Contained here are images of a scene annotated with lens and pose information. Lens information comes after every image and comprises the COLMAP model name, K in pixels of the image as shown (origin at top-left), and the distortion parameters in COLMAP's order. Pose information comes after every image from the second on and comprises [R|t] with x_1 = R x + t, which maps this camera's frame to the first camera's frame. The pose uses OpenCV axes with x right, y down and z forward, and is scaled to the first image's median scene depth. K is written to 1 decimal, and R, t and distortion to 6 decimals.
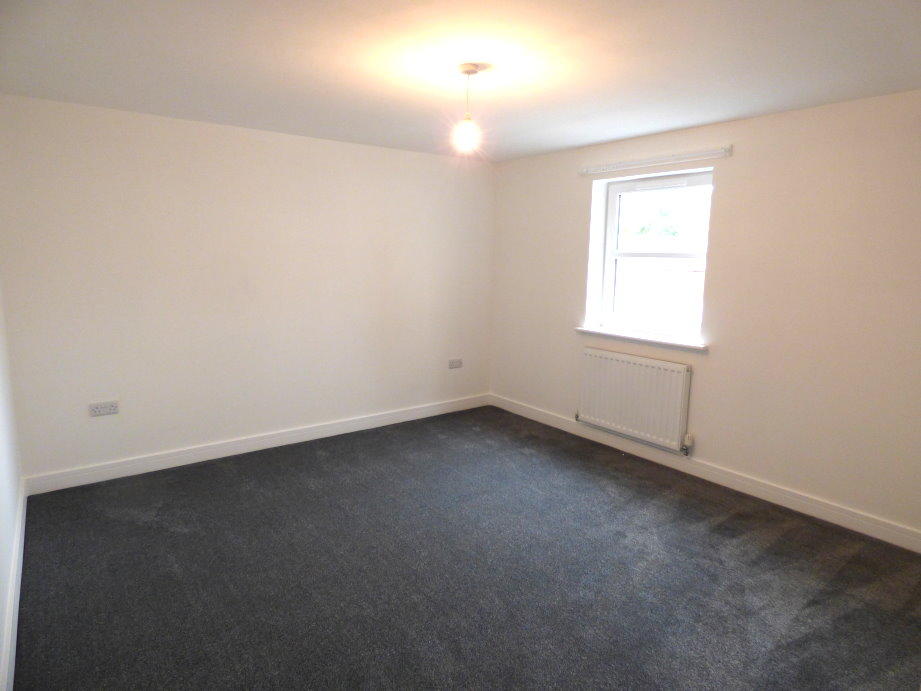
lens RADIAL K [[556.3, 0, 460.5], [0, 556.3, 345.5], [0, 0, 1]] dist [0.004354, 0.002846]
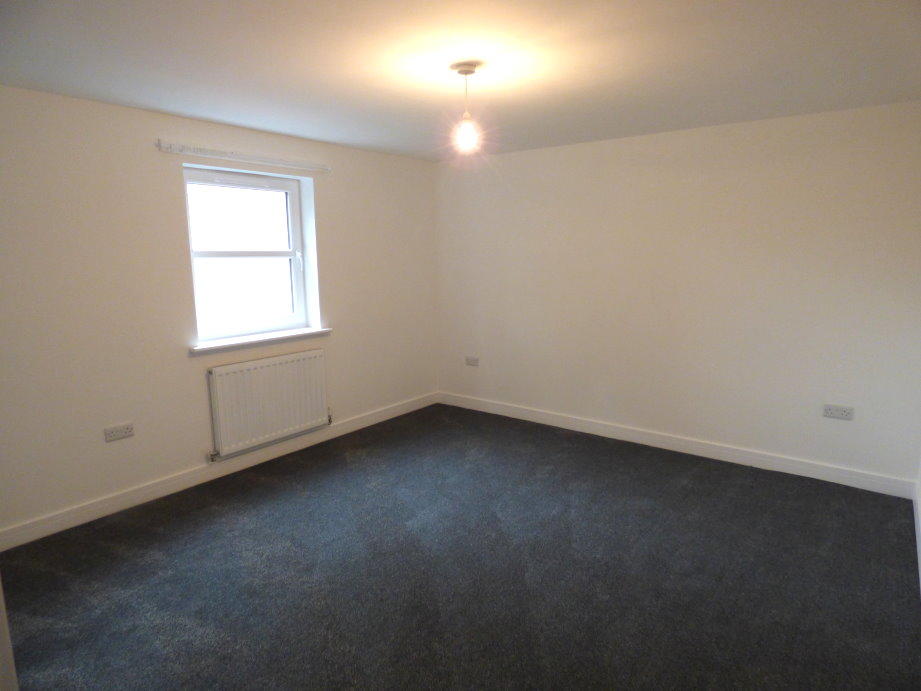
lens RADIAL K [[556.3, 0, 460.5], [0, 556.3, 345.5], [0, 0, 1]] dist [0.004354, 0.002846]
pose [[-0.262397, -0.169289, 0.949994, -0.707361], [0.164645, 0.962200, 0.216941, -0.160847], [-0.950810, 0.213336, -0.224605, 0.915247]]
